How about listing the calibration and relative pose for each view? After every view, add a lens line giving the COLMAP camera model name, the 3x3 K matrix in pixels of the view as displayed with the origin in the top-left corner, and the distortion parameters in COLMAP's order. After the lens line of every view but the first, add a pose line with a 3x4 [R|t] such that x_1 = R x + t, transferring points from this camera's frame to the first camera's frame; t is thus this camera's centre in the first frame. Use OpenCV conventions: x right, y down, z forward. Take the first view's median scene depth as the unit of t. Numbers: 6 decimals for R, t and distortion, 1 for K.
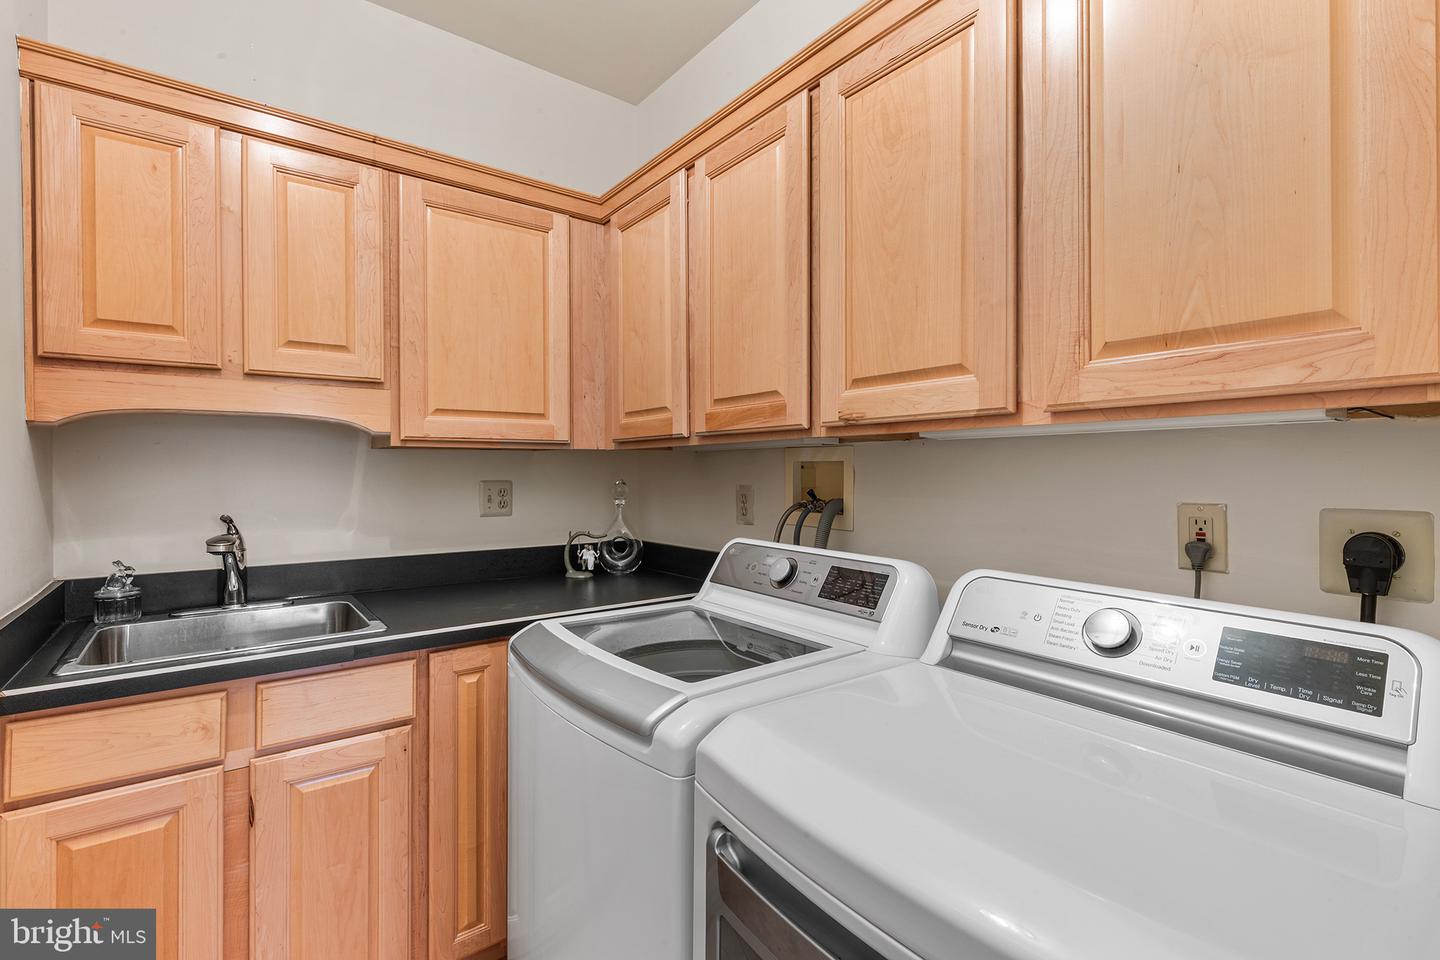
lens RADIAL K [[651.2, 0, 715.3], [0, 651.2, 478.1], [0, 0, 1]] dist [-0.003465, 0.001671]
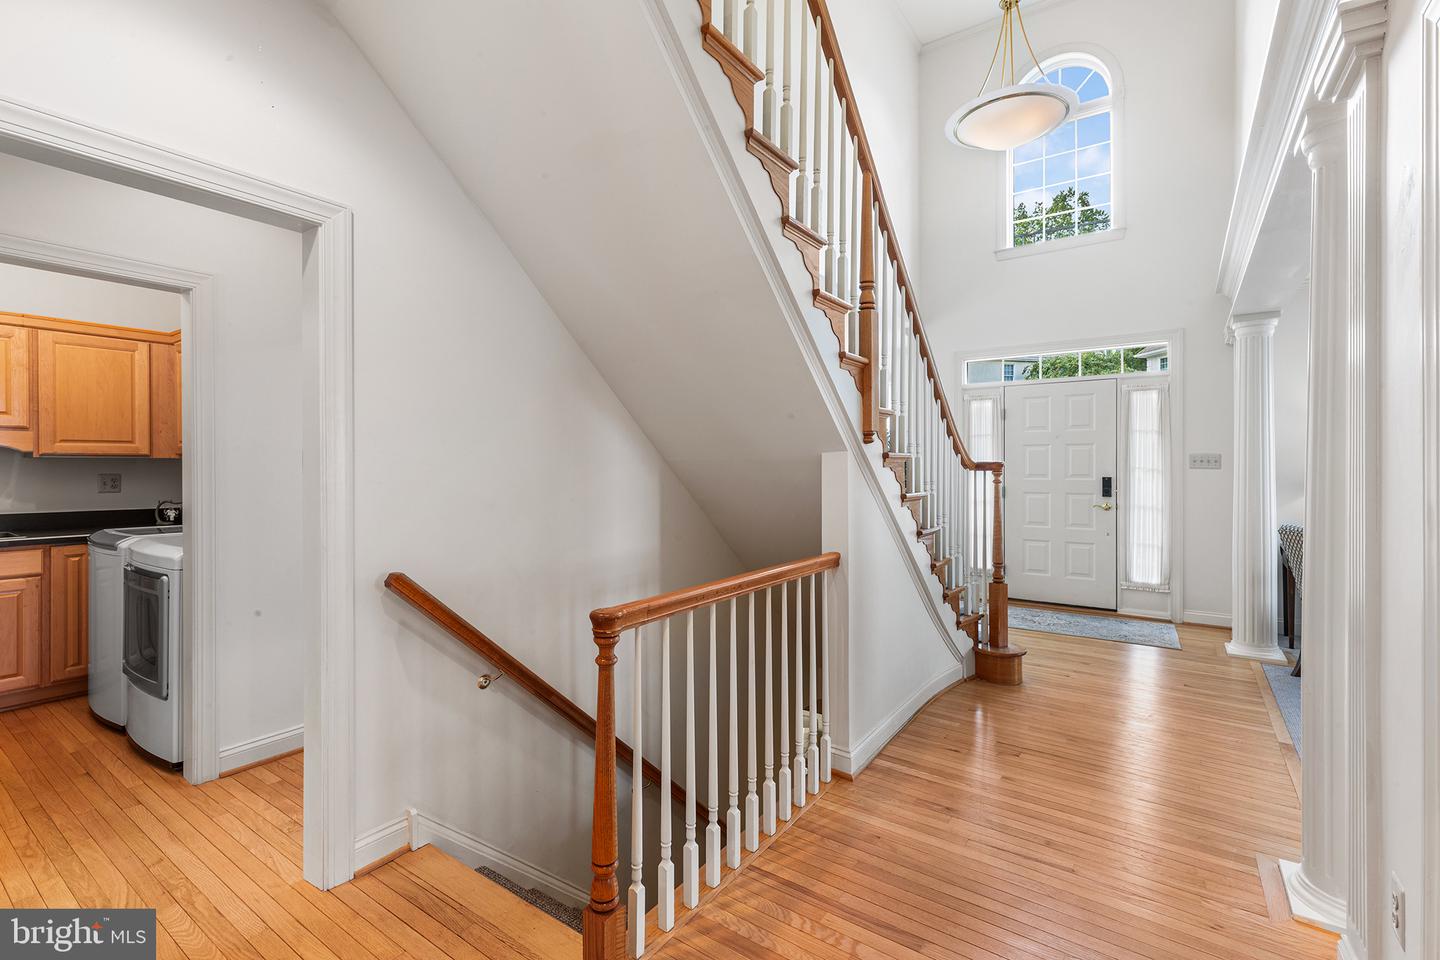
lens RADIAL K [[651.2, 0, 721.3], [0, 651.2, 470.5], [0, 0, 1]] dist [-0.003465, 0.001671]
pose [[0.951648, -0.000460, 0.307191, 0.987149], [0.001810, 0.999990, -0.004112, 0.006063], [-0.307186, 0.004469, 0.951639, -1.709142]]
